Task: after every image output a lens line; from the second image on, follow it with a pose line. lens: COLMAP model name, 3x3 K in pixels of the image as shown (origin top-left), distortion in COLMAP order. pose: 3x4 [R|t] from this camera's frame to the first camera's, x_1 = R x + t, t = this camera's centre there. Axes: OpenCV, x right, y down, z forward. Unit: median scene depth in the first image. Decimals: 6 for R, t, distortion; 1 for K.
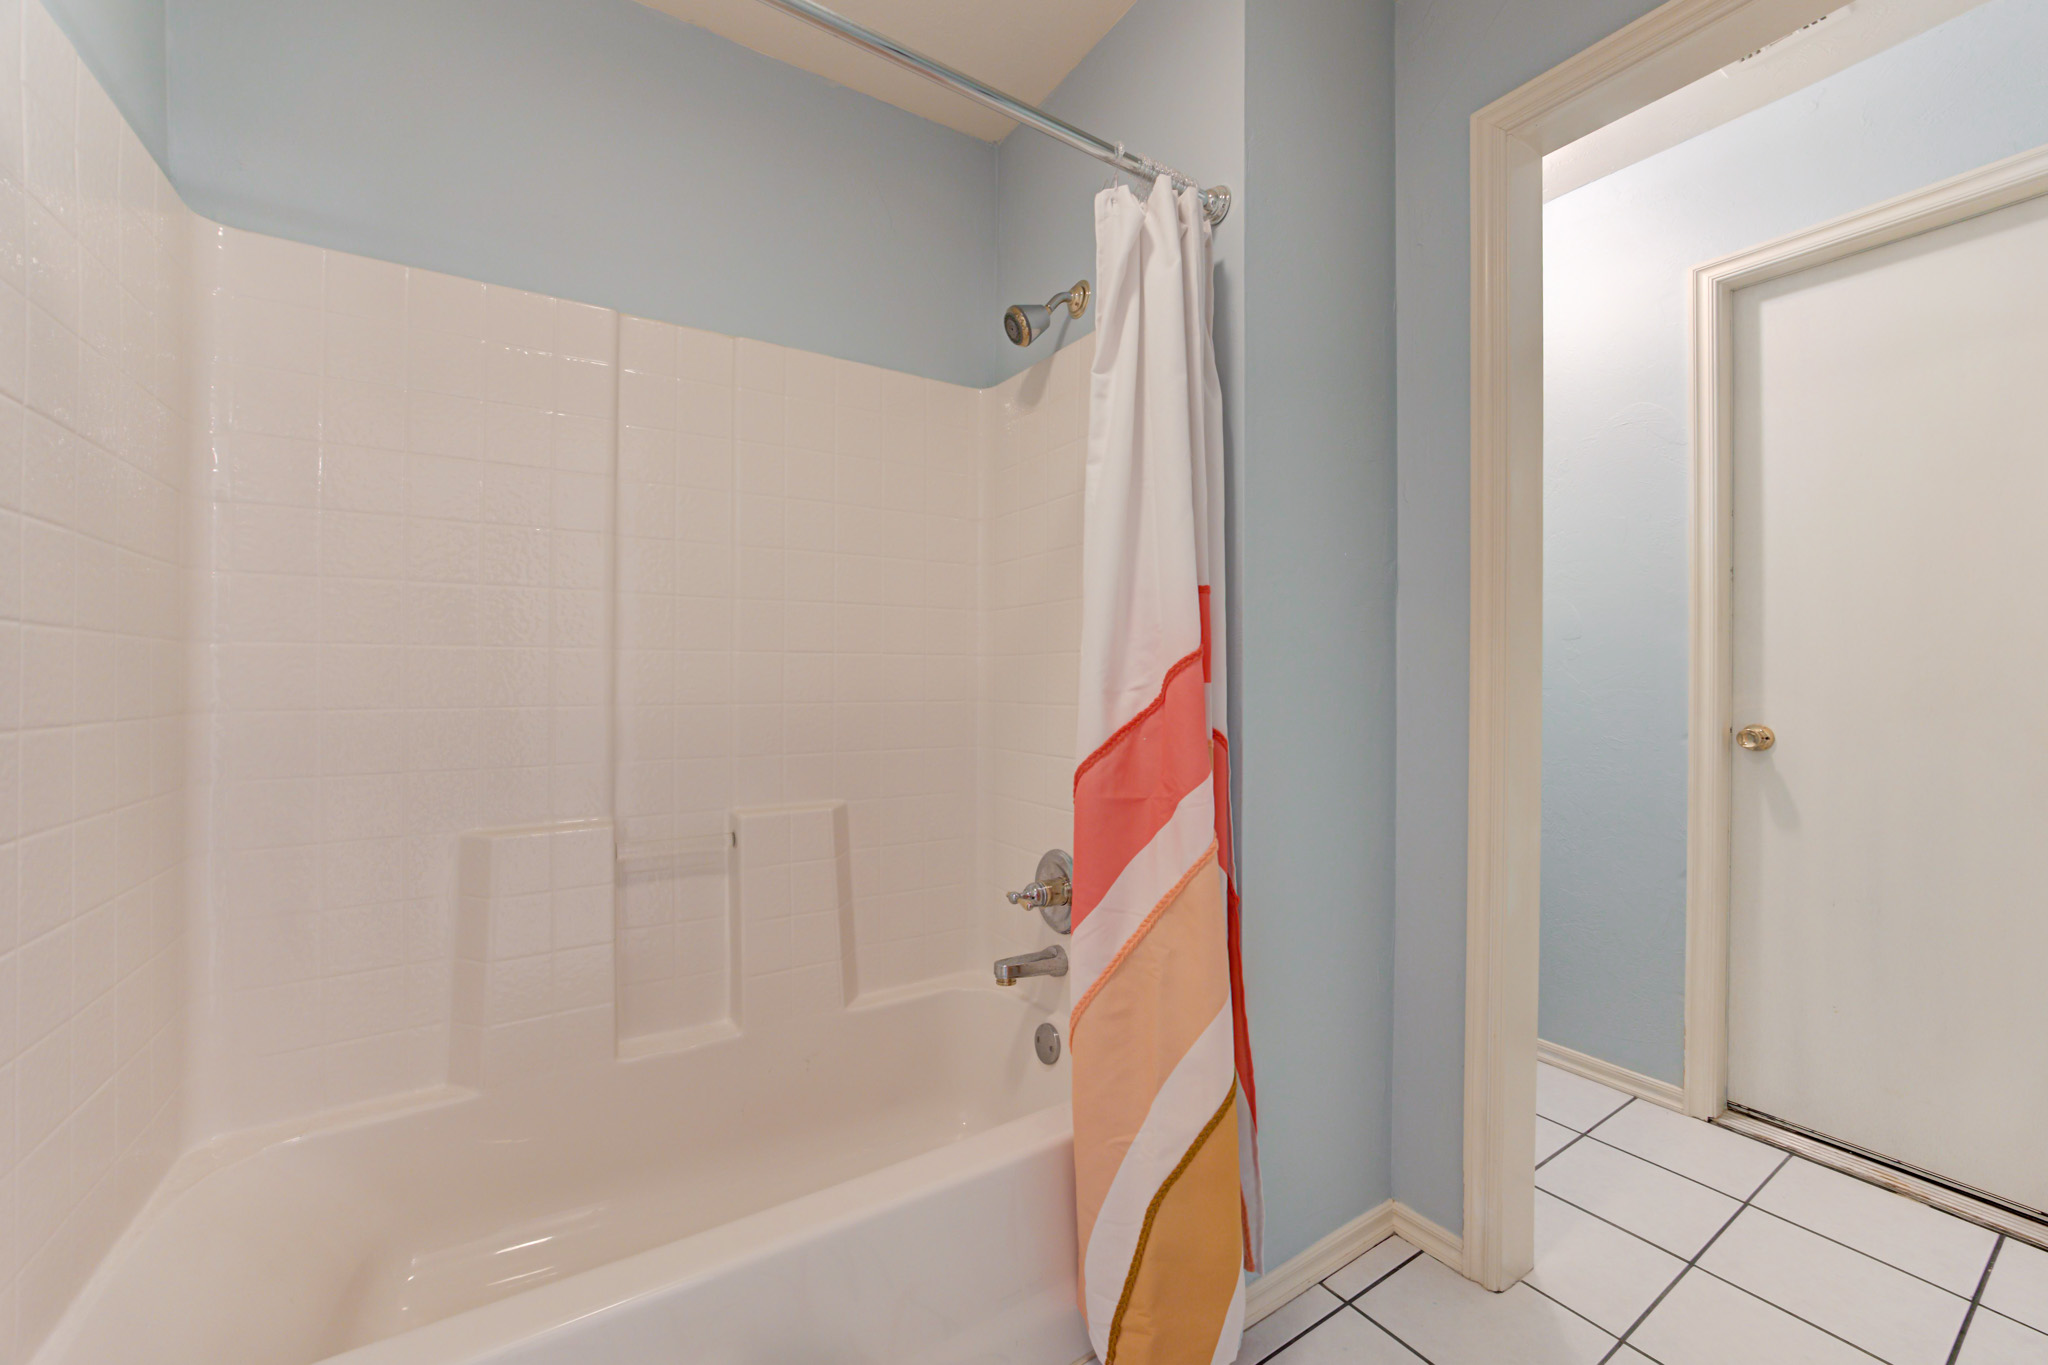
lens RADIAL K [[816.3, 0, 1021.2], [0, 816.3, 670.6], [0, 0, 1]] dist [-0.033153, 0.009323]
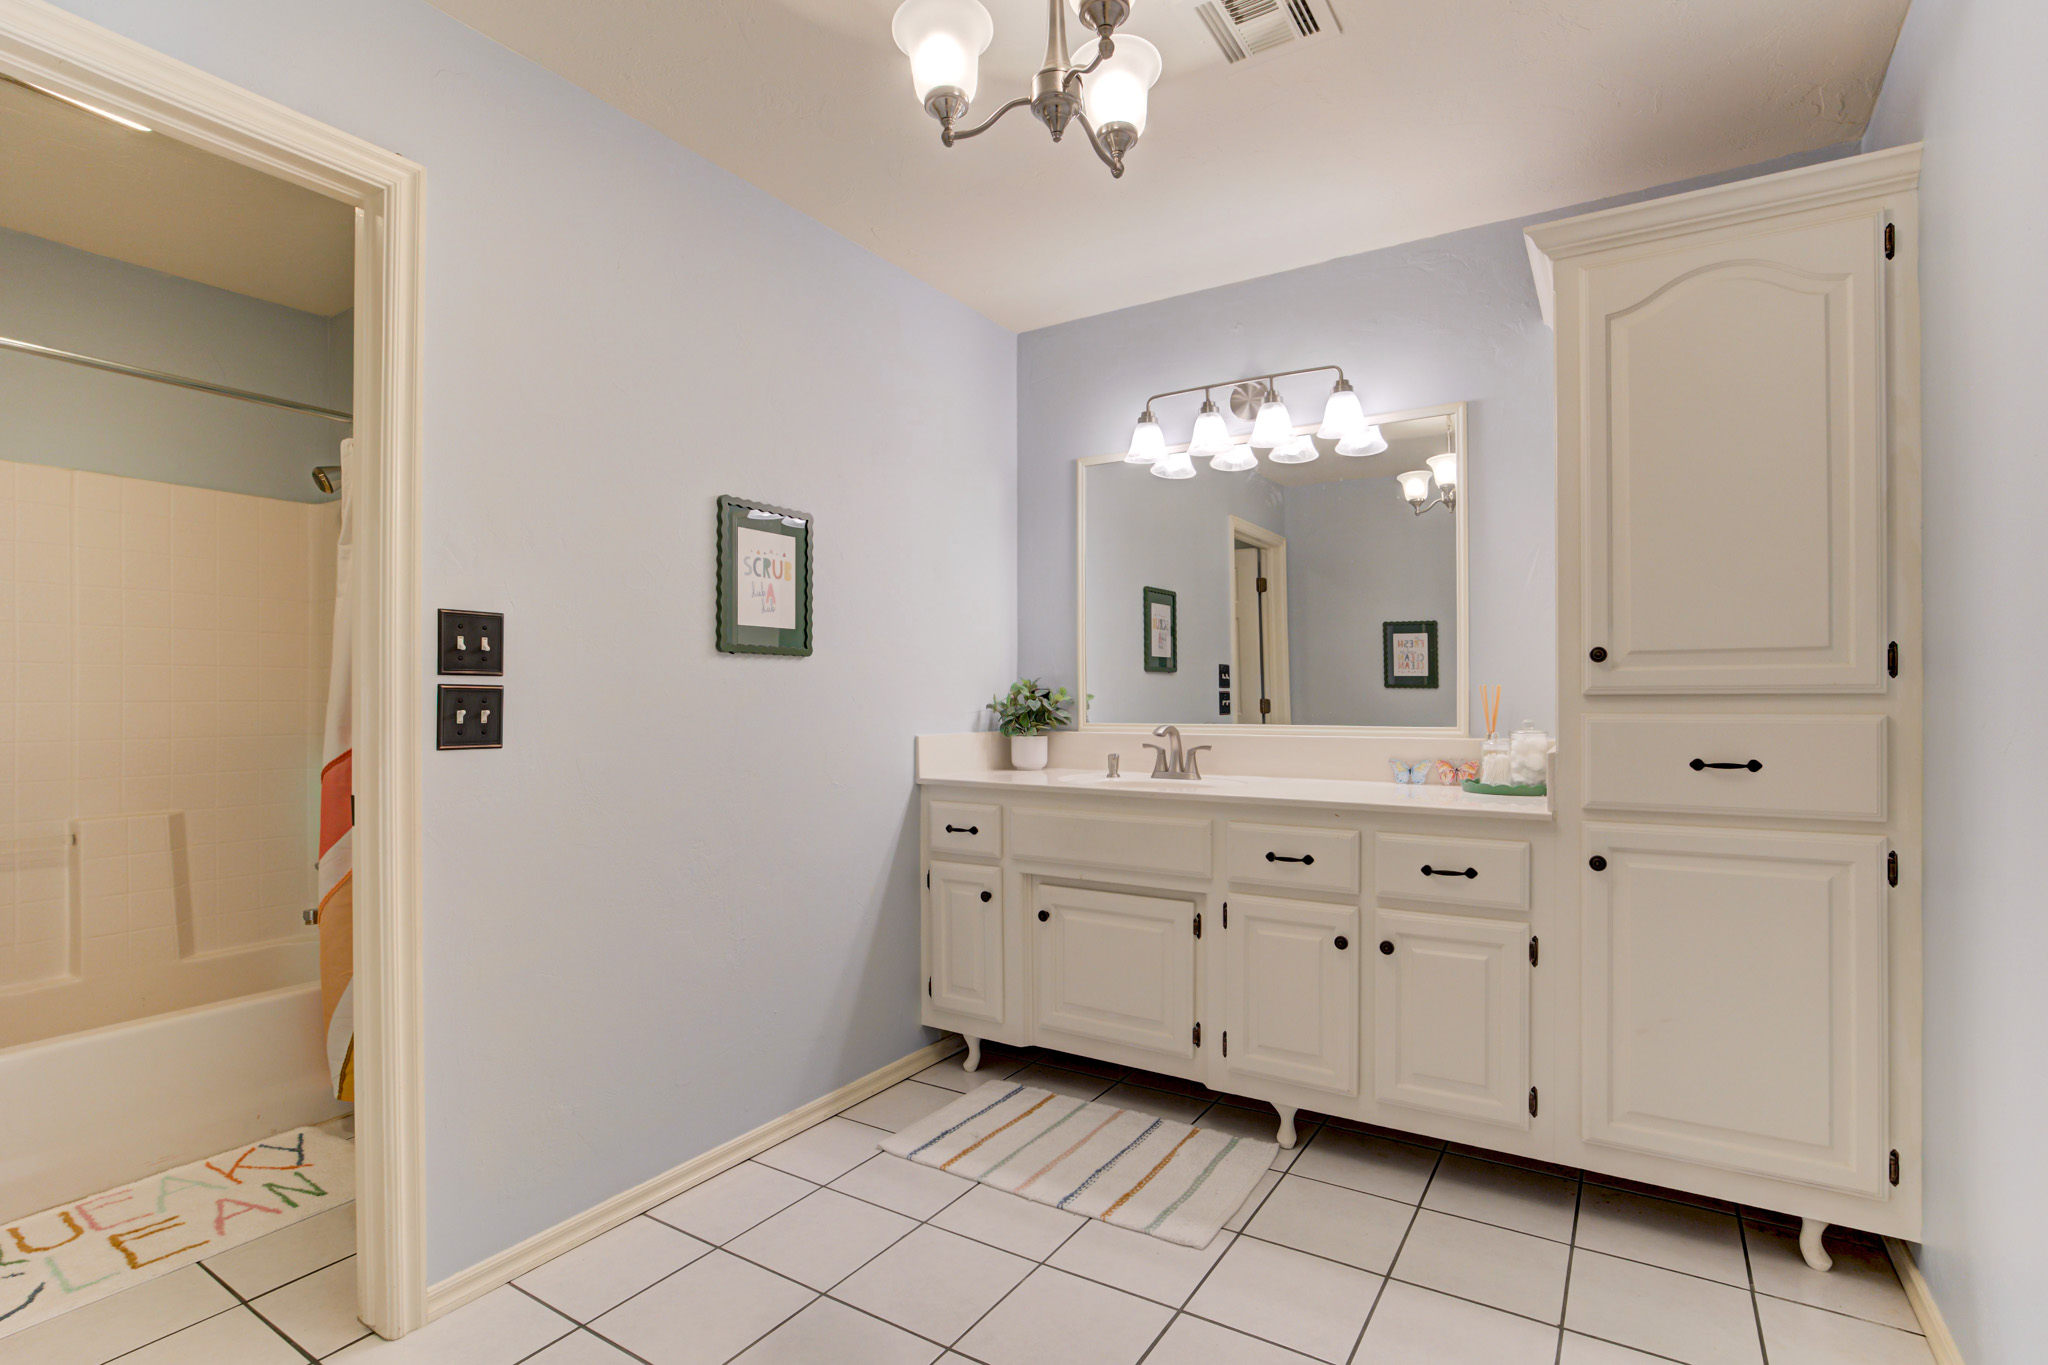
lens RADIAL K [[993.6, 0, 1021.5], [0, 993.6, 694.2], [0, 0, 1]] dist [0.001872, 0.001073]
pose [[0.915690, -0.002582, 0.401876, 0.433261], [0.003404, 0.999993, -0.001330, -0.028318], [-0.401870, 0.002586, 0.915693, -1.175961]]
